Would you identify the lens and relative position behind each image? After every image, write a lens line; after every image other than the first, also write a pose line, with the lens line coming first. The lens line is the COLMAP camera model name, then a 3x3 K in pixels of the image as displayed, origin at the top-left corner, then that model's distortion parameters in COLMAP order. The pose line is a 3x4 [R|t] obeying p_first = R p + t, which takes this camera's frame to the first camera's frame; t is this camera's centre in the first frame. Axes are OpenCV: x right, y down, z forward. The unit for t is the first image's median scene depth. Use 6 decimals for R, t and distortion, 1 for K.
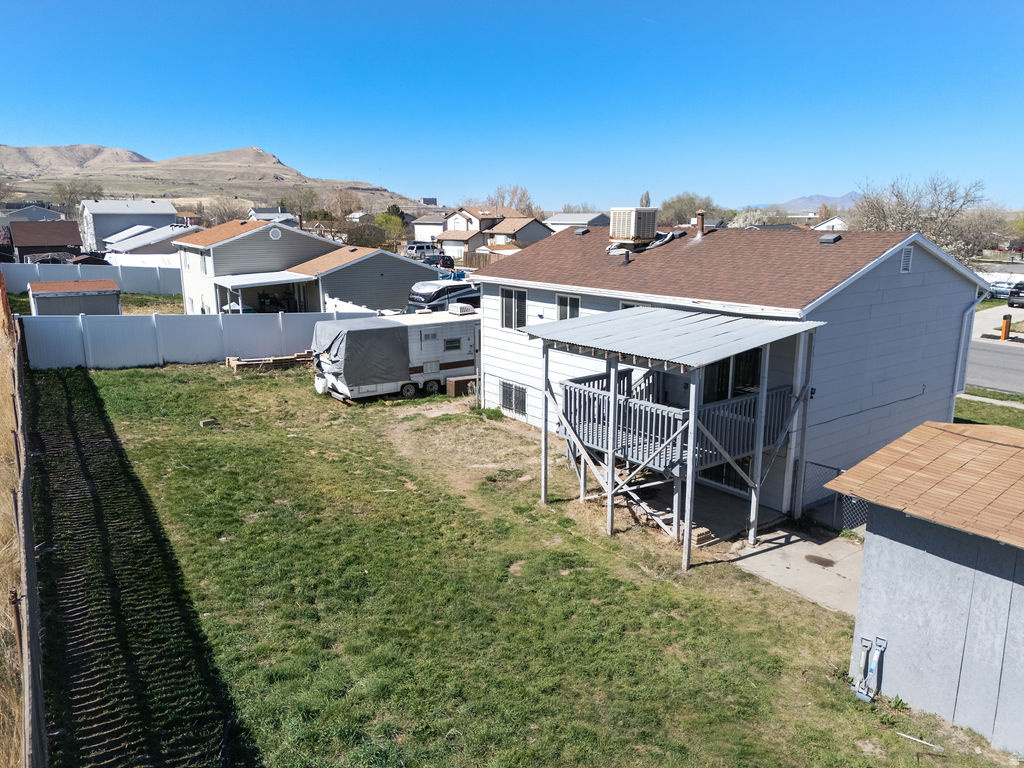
lens RADIAL K [[753.6, 0, 512.0], [0, 753.6, 384.0], [0, 0, 1]] dist [0.072183, -0.070209]
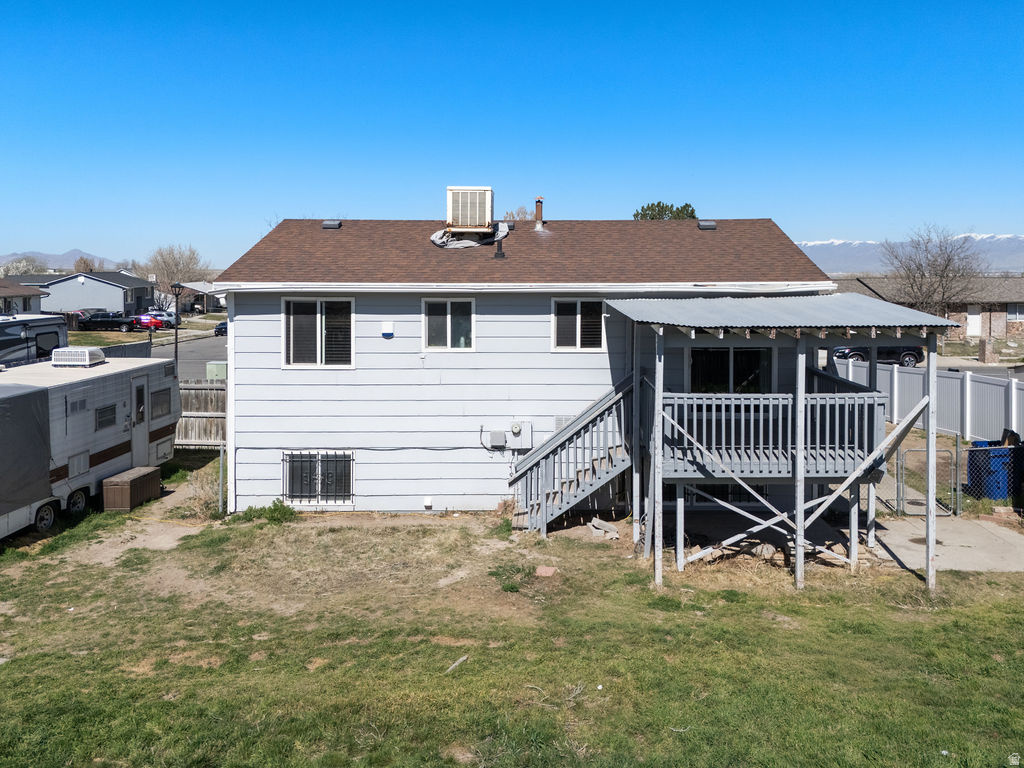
lens RADIAL K [[824.4, 0, 542.8], [0, 824.4, 279.9], [0, 0, 1]] dist [0.025173, 0.000733]
pose [[0.603651, -0.005093, 0.797232, -0.424570], [0.173249, 0.976921, -0.124940, -0.021976], [-0.778197, 0.213539, 0.590602, 0.426766]]
